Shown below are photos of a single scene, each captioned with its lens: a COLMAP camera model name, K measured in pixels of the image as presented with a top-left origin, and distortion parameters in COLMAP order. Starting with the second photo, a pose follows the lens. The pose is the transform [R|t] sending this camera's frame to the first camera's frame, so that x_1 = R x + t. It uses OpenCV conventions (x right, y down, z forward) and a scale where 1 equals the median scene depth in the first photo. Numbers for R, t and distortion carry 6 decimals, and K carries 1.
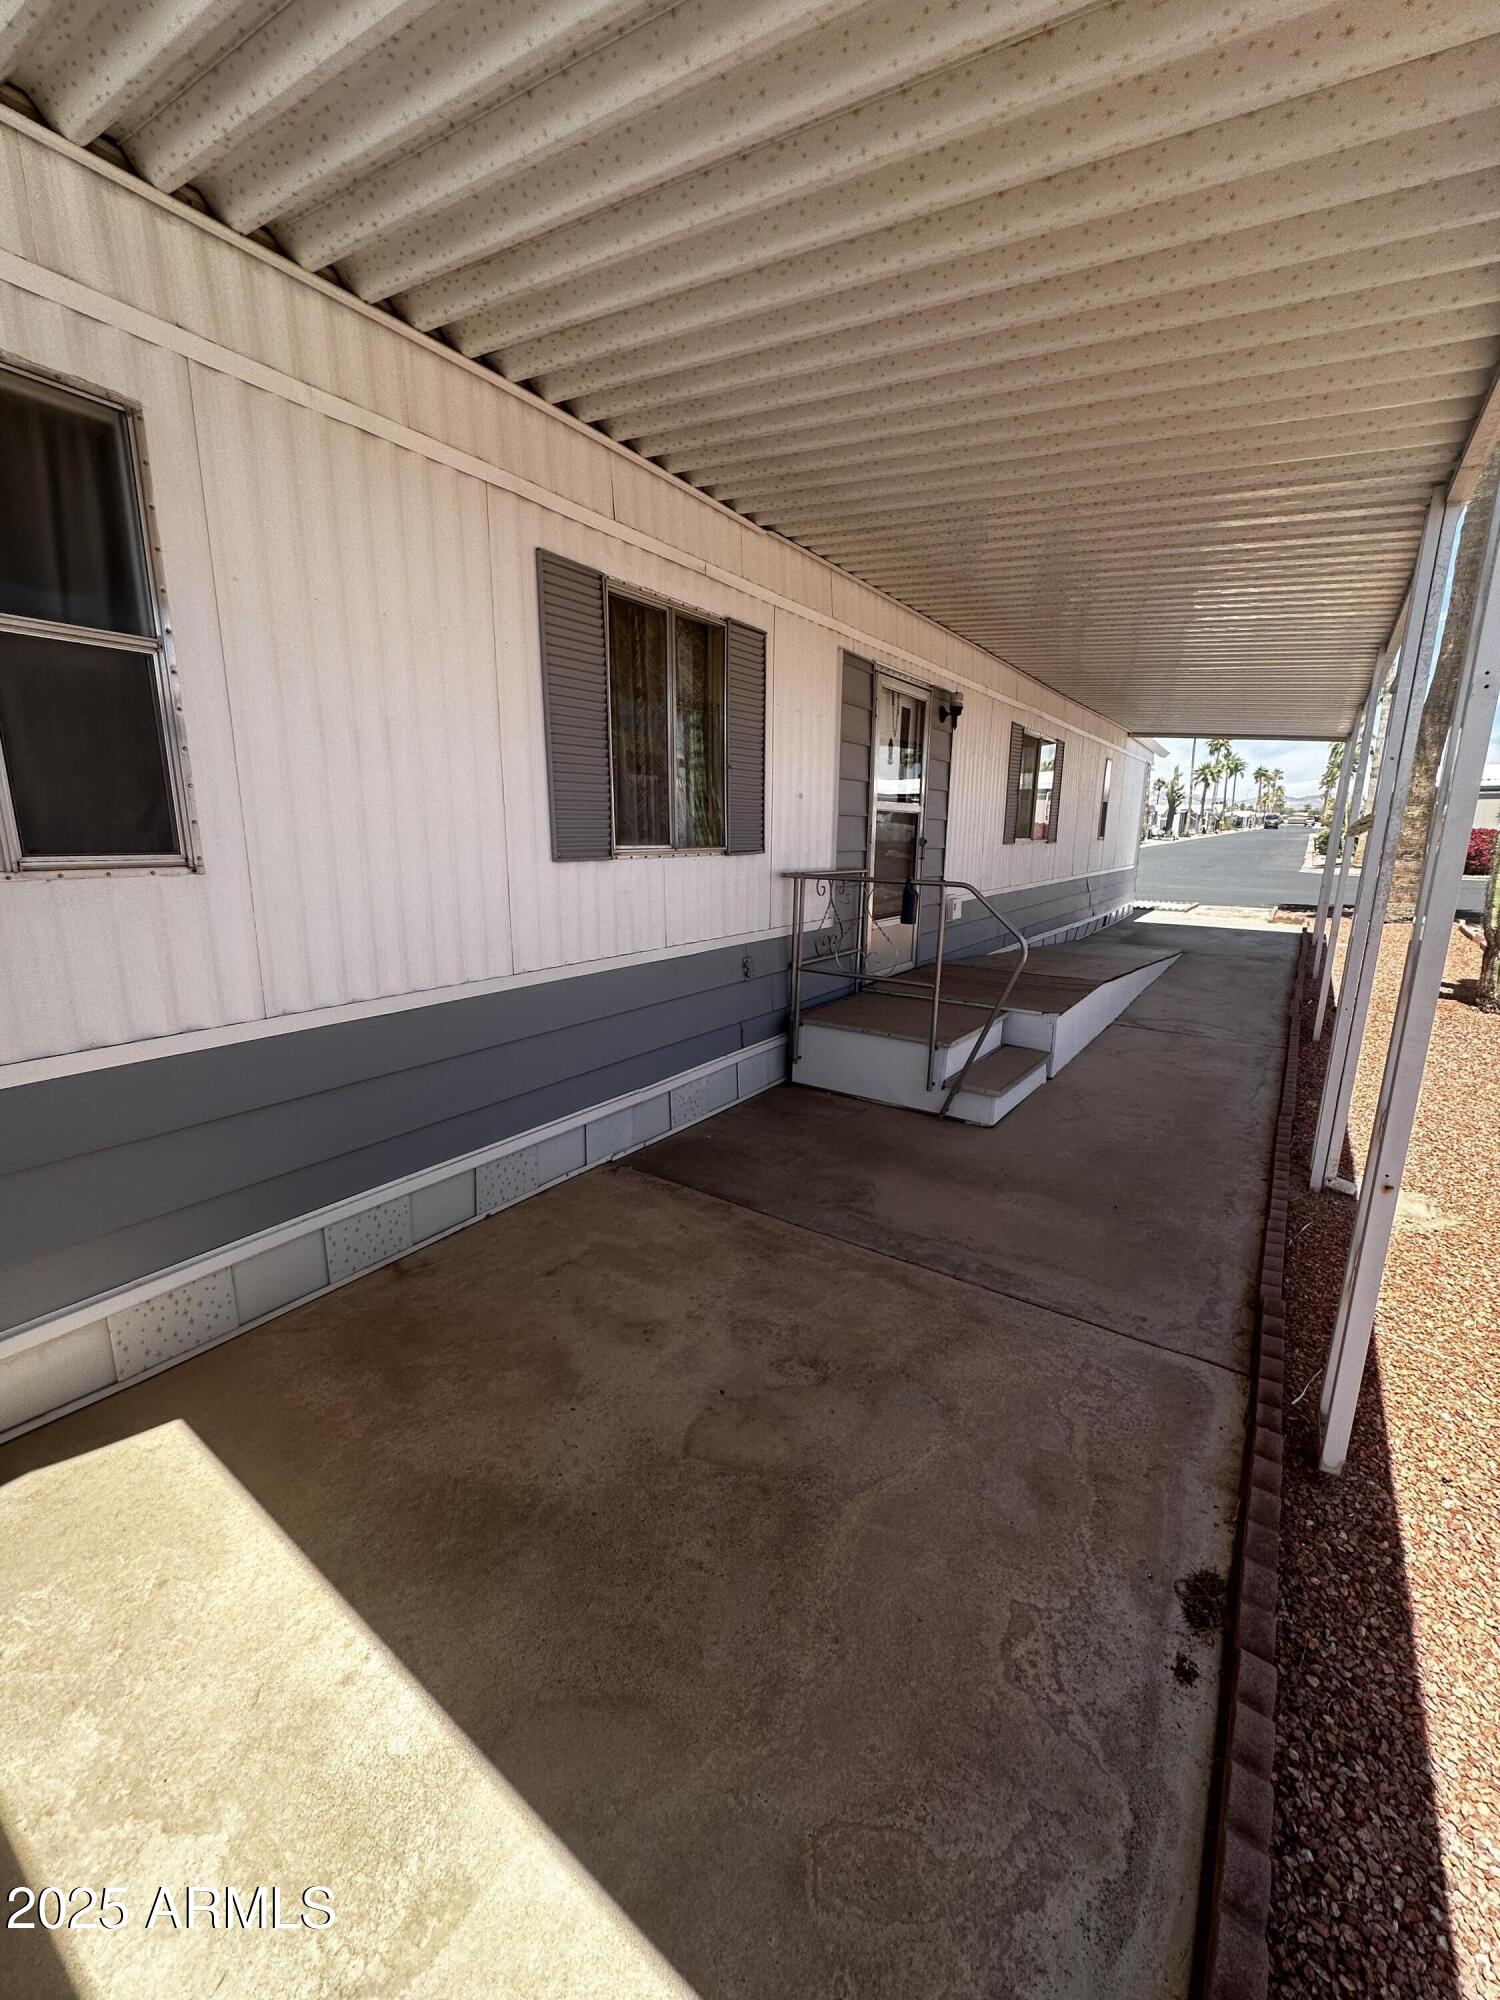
lens RADIAL K [[801.2, 0, 739.6], [0, 801.2, 1009.7], [0, 0, 1]] dist [-0.002705, -0.000078]
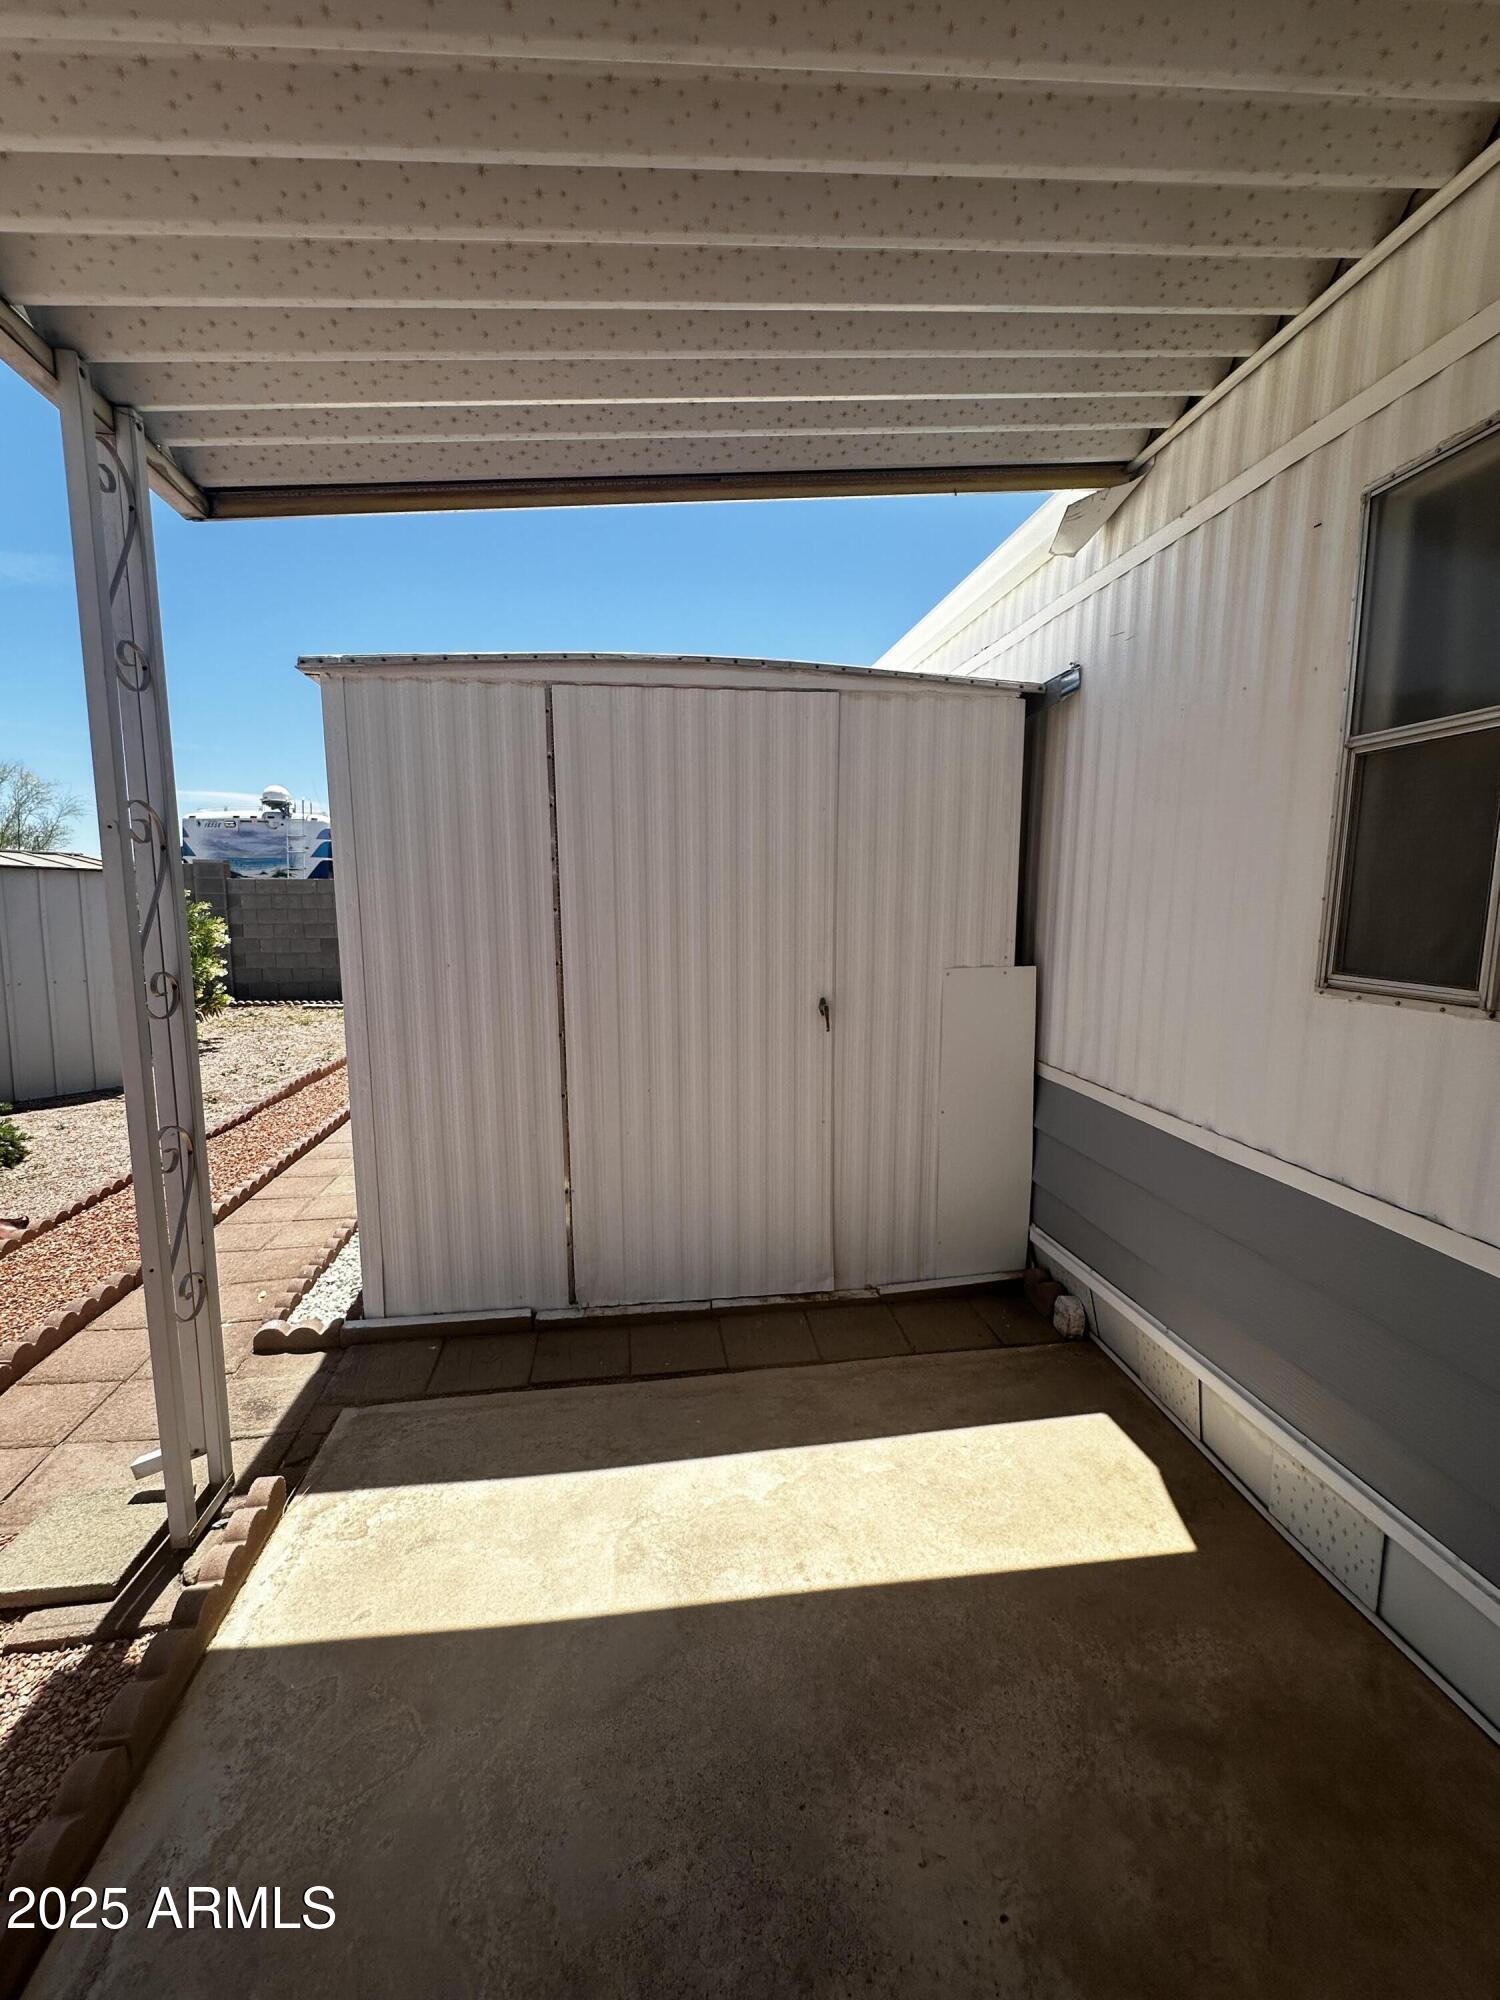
lens RADIAL K [[801.2, 0, 747.8], [0, 801.2, 989.1], [0, 0, 1]] dist [-0.002705, -0.000078]
pose [[-0.722335, 0.065968, -0.688390, 0.320986], [-0.165261, 0.950131, 0.264461, -0.310716], [0.671507, 0.304793, -0.675411, 1.161946]]
